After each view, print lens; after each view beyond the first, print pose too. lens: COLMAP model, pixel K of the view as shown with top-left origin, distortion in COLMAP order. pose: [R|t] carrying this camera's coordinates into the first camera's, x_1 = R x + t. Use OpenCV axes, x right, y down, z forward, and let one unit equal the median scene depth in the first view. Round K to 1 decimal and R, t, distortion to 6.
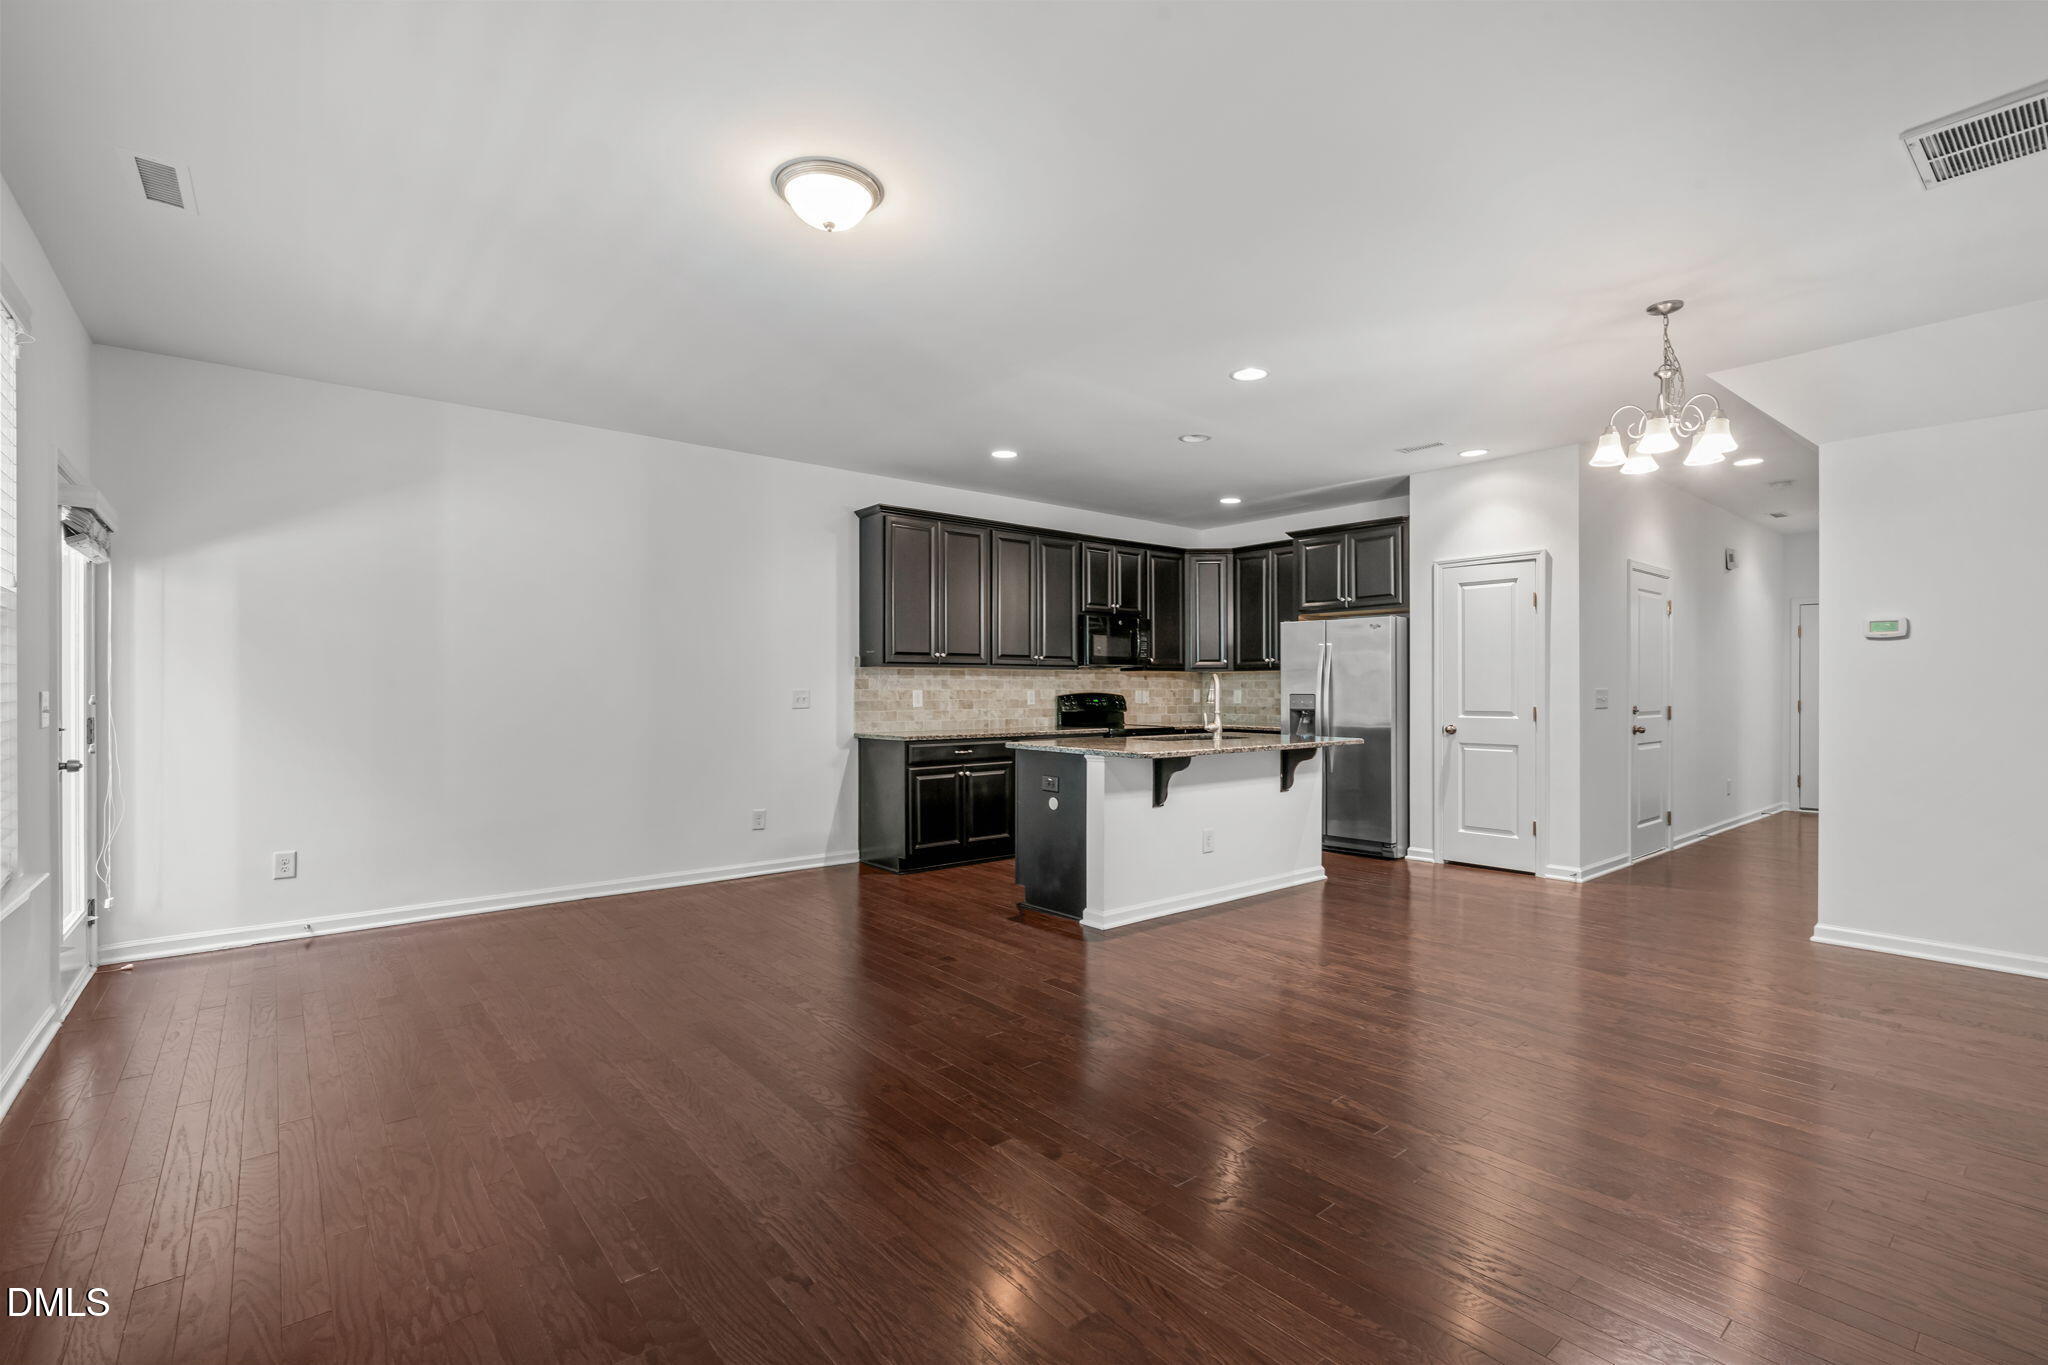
lens RADIAL K [[913.8, 0, 1033.6], [0, 913.8, 689.7], [0, 0, 1]] dist [0.000024, 0.000216]
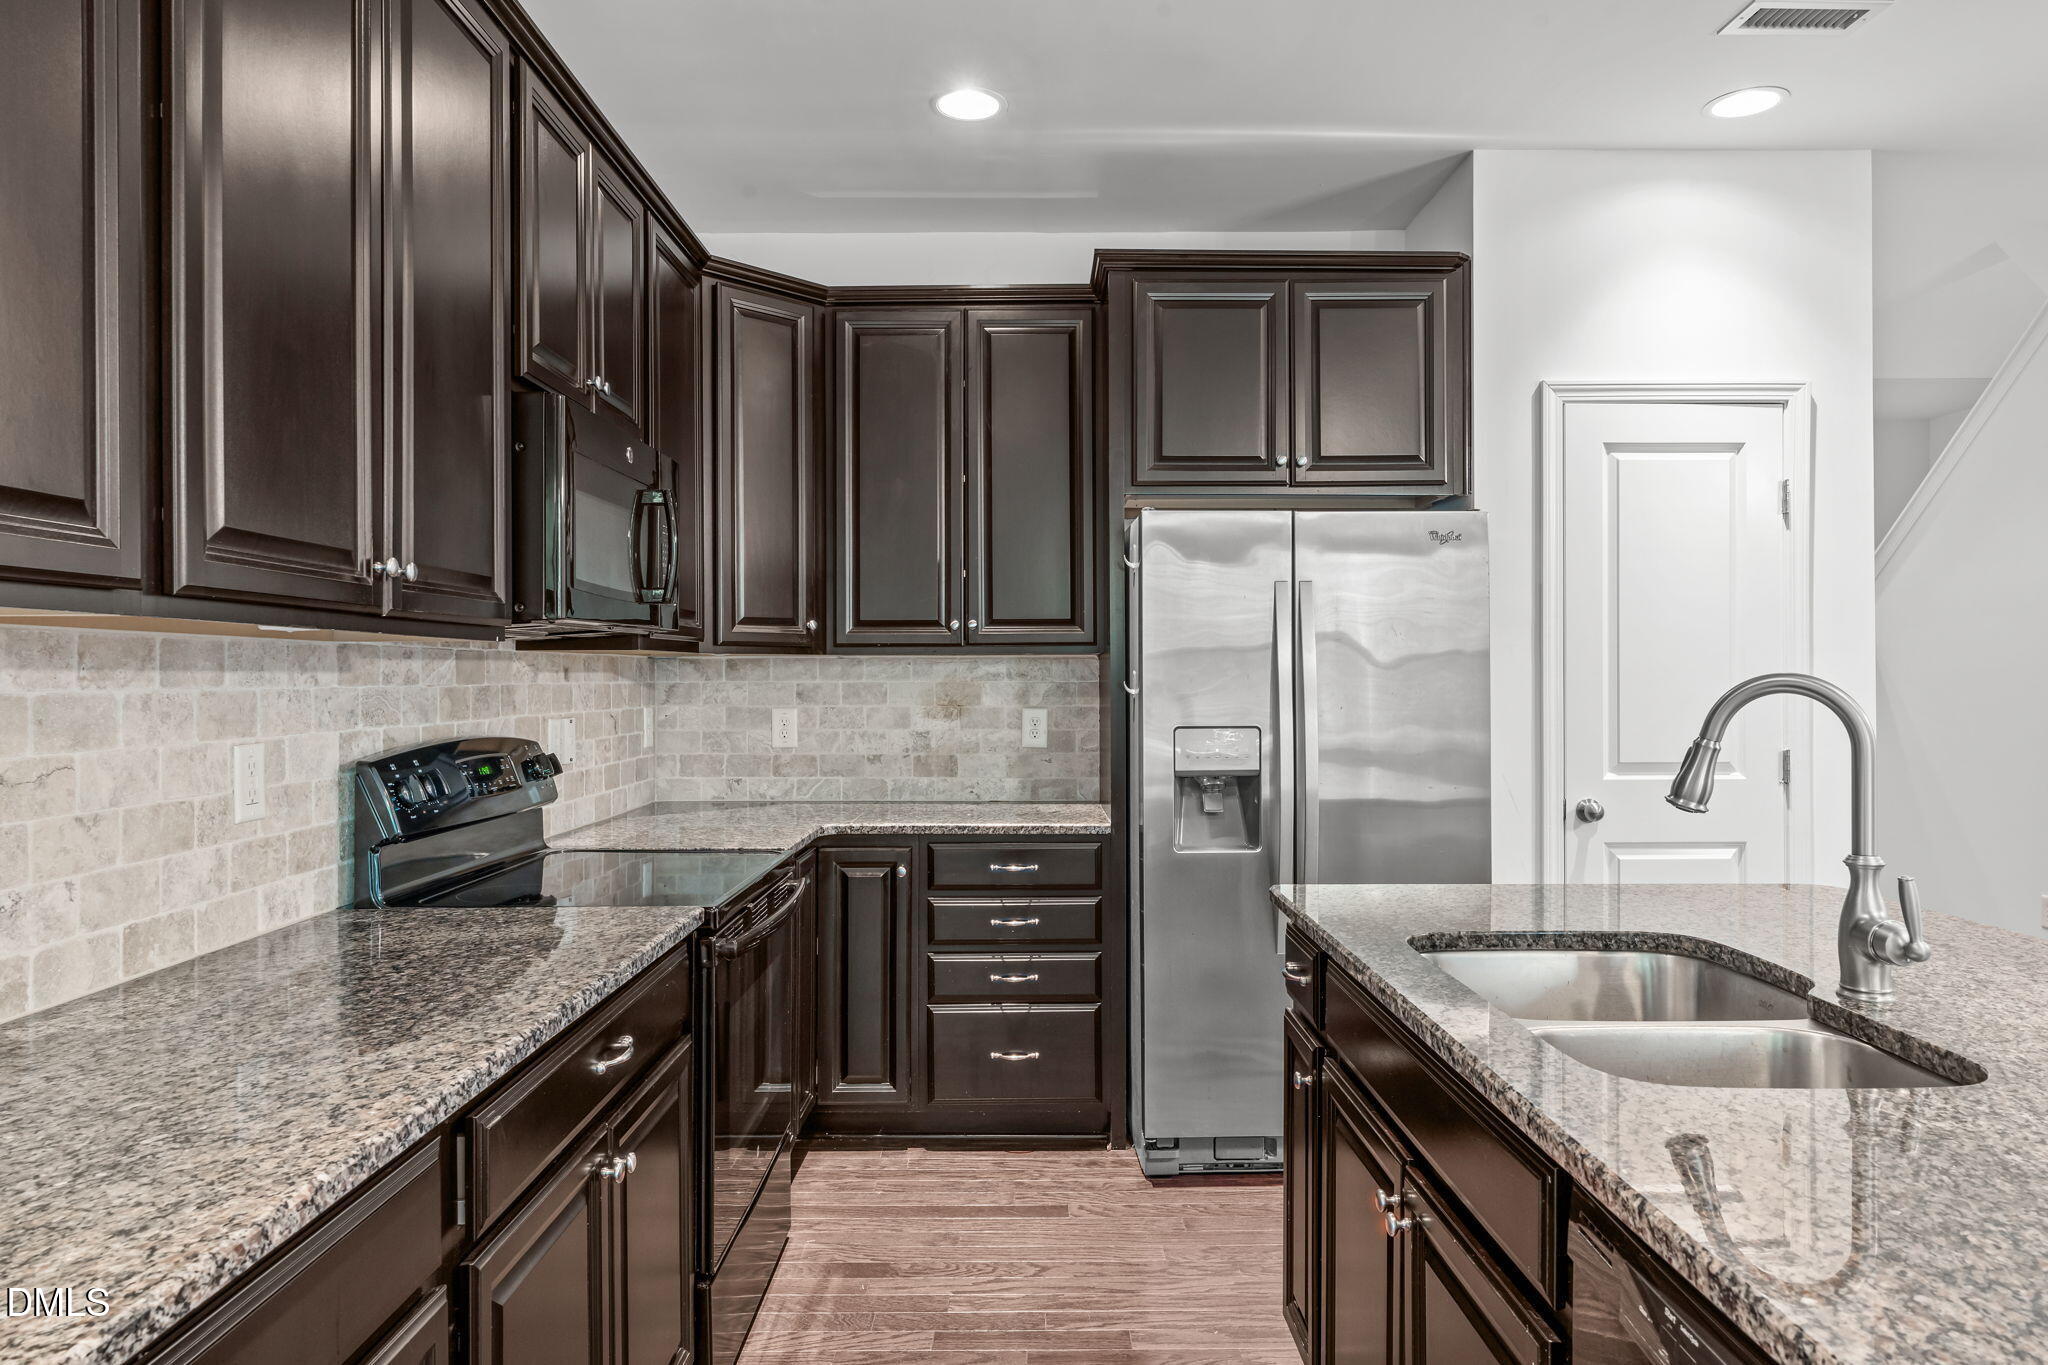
lens RADIAL K [[1258.5, 0, 1024.0], [0, 1258.5, 682.5], [0, 0, 1]] dist [-0.000330, 0.000372]
pose [[0.641224, -0.005085, 0.767337, -0.109049], [0.003646, 0.999987, 0.003580, -0.013638], [-0.767345, 0.000502, 0.641234, 0.774251]]
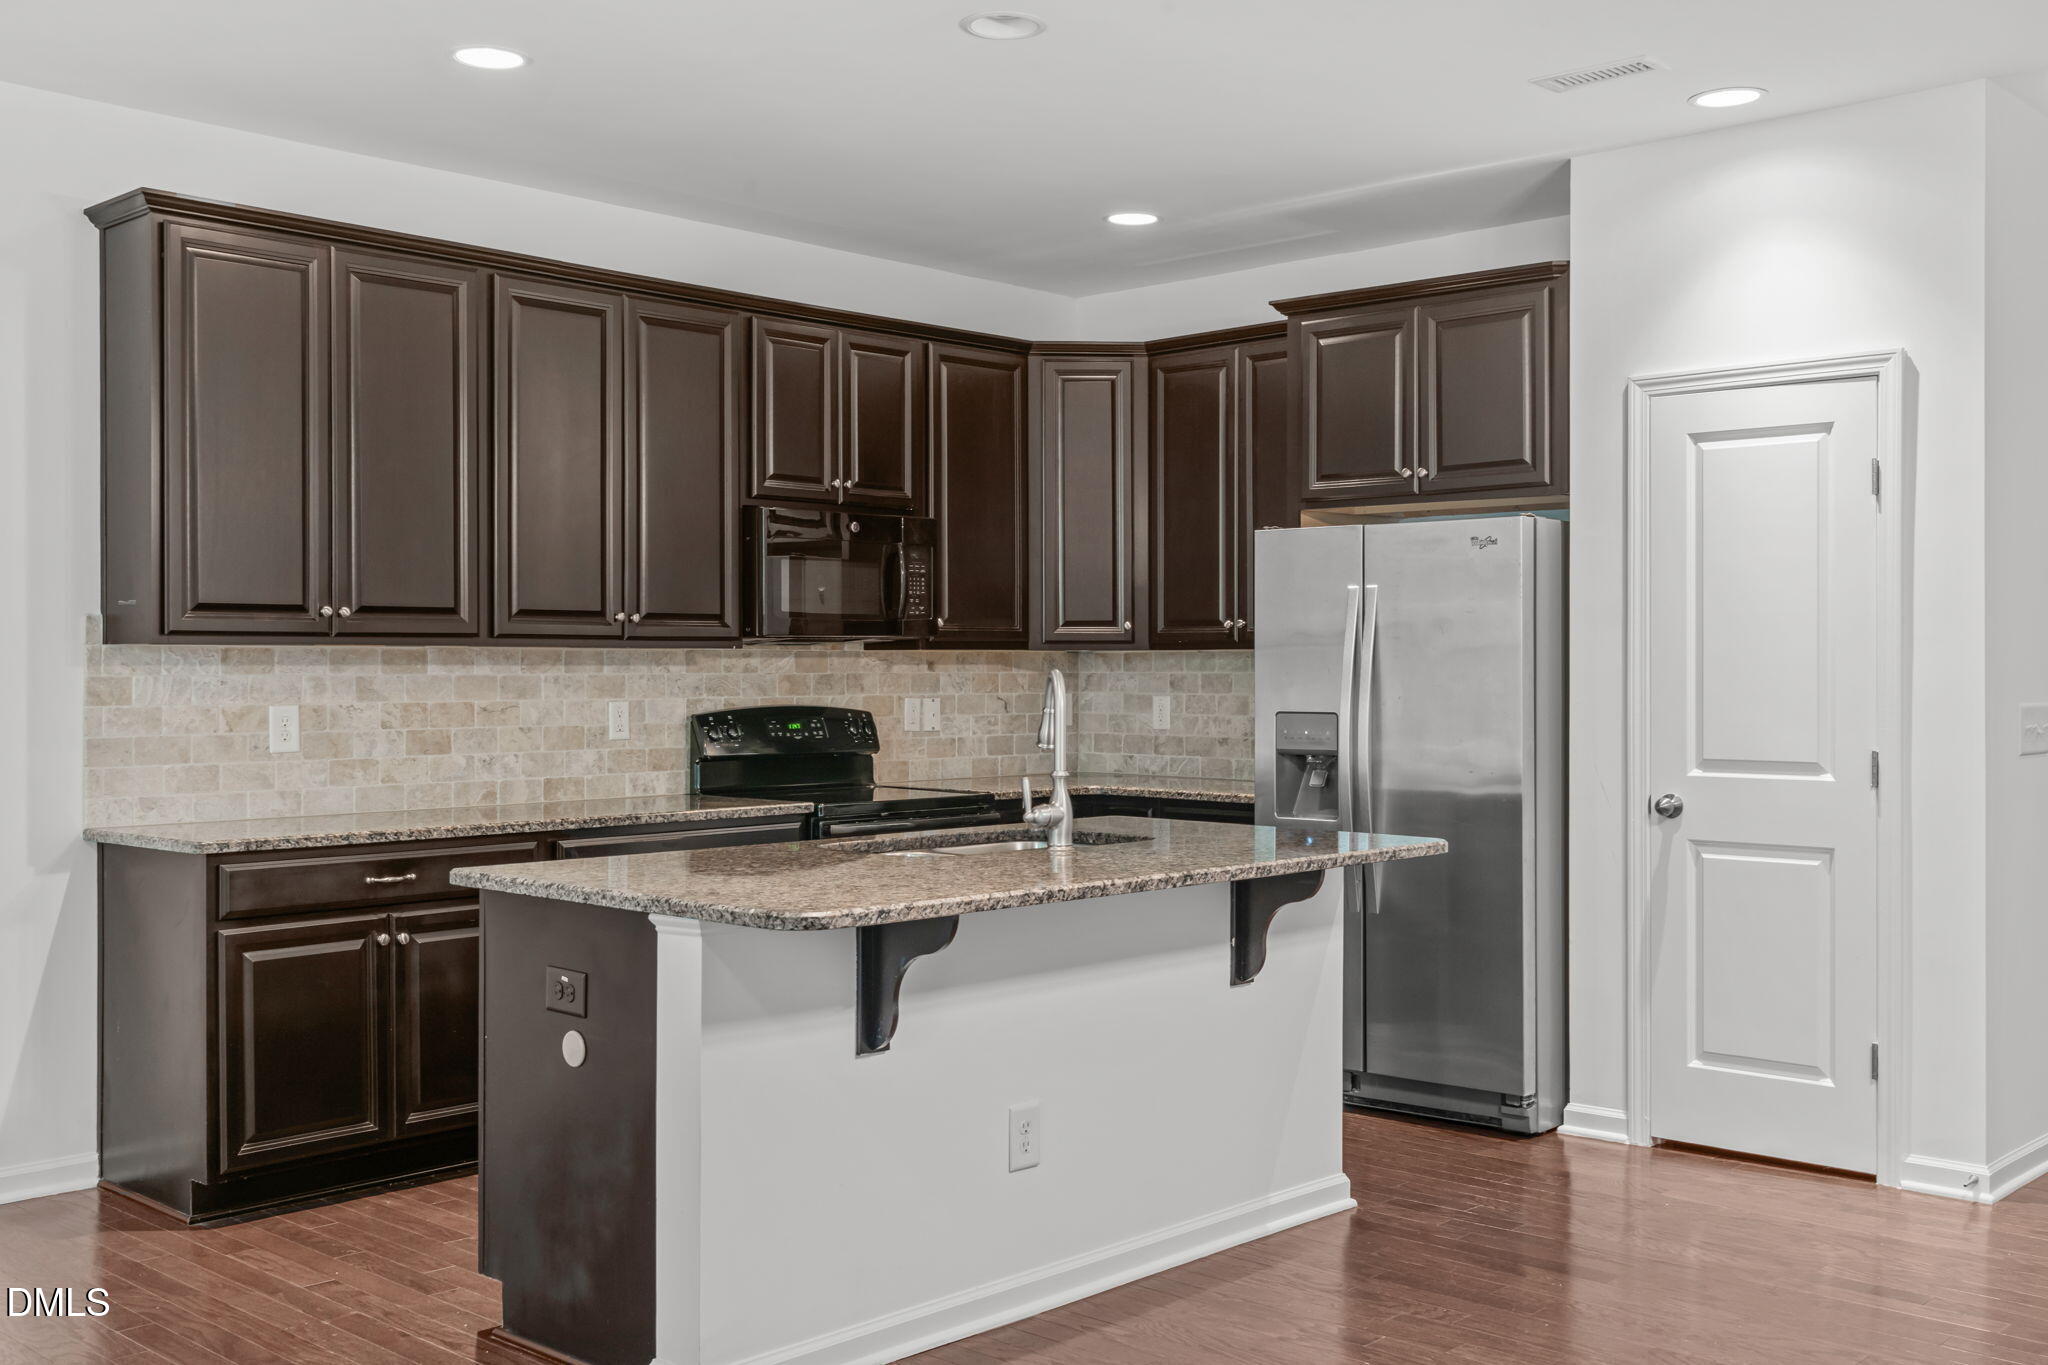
lens RADIAL K [[2001.7, 0, 1018.3], [0, 2001.7, 677.6], [0, 0, 1]] dist [0.015385, 0.005424]
pose [[0.993384, -0.000522, 0.114843, 0.073529], [0.000051, 0.999992, 0.004097, -0.014003], [-0.114844, -0.004064, 0.993375, 0.162229]]
